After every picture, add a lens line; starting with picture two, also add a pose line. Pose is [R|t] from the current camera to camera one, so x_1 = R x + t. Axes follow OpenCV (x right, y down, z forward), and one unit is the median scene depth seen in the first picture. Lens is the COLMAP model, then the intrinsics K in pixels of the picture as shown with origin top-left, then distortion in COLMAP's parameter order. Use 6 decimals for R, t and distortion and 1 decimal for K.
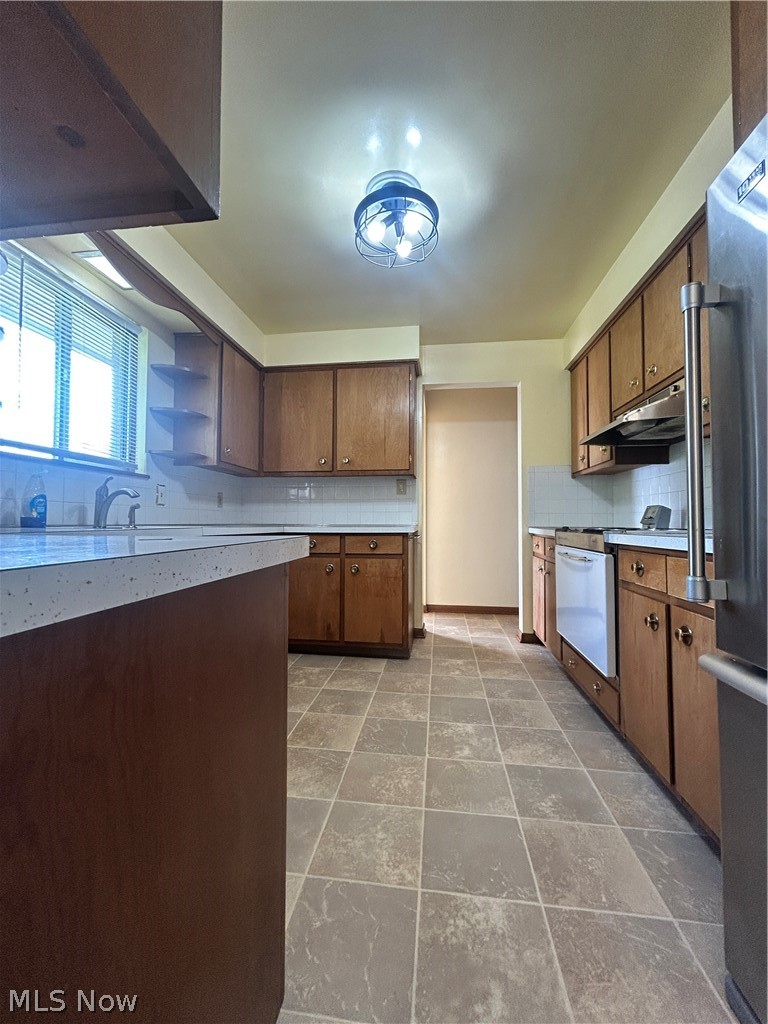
lens RADIAL K [[410.9, 0, 383.3], [0, 410.9, 510.9], [0, 0, 1]] dist [-0.000128, -0.000005]
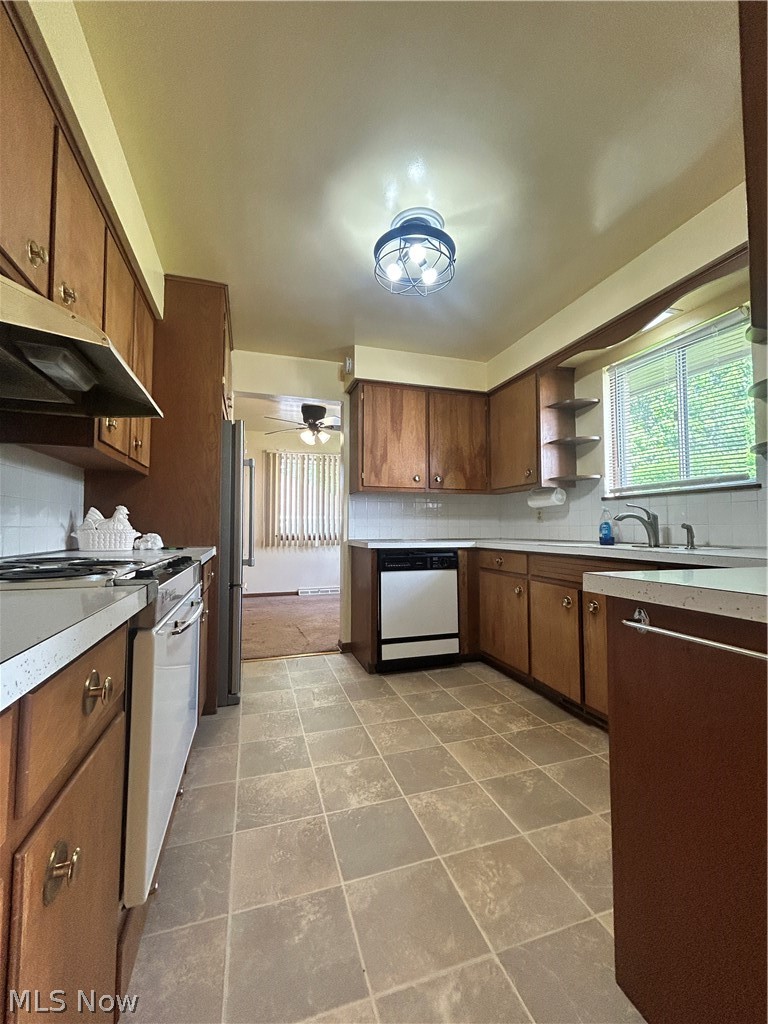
lens RADIAL K [[410.9, 0, 383.8], [0, 410.9, 509.9], [0, 0, 1]] dist [-0.000128, -0.000005]
pose [[-0.903554, -0.026532, -0.427653, 0.487130], [0.008277, 0.996814, -0.079332, 0.022194], [0.428395, -0.075220, -0.900455, 1.695062]]
